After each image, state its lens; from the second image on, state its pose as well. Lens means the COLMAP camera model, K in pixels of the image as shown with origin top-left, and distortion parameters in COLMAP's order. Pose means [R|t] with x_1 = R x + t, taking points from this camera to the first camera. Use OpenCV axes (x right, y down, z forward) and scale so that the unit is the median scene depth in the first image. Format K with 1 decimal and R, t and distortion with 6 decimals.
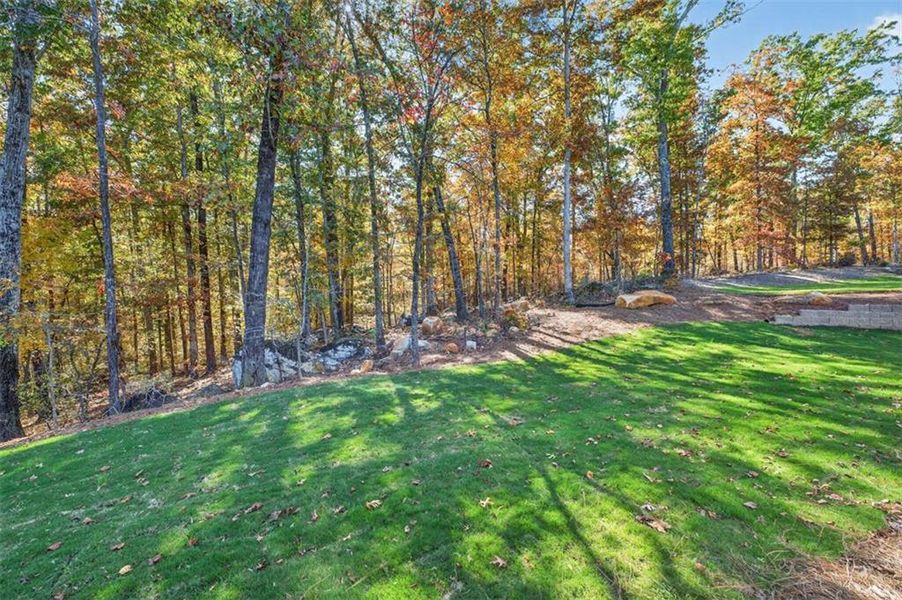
lens RADIAL K [[382.1, 0, 441.2], [0, 382.1, 297.7], [0, 0, 1]] dist [0.003053, -0.001104]
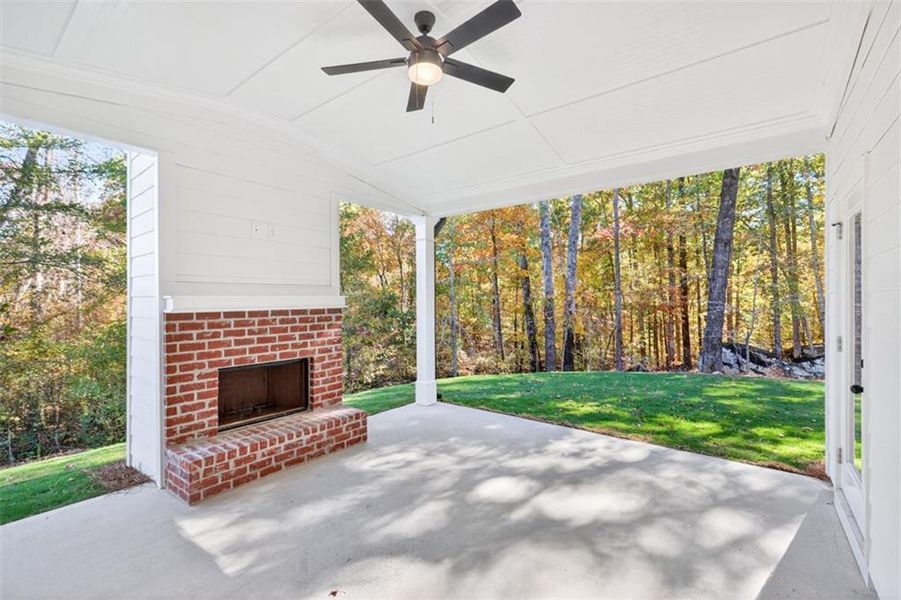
lens RADIAL K [[413.8, 0, 448.5], [0, 413.8, 300.2], [0, 0, 1]] dist [0.002515, -0.000065]
pose [[0.458804, 0.013211, -0.888439, 0.169563], [-0.027344, 0.999626, 0.000743, 0.004854], [0.888117, 0.023953, 0.458994, -0.206824]]
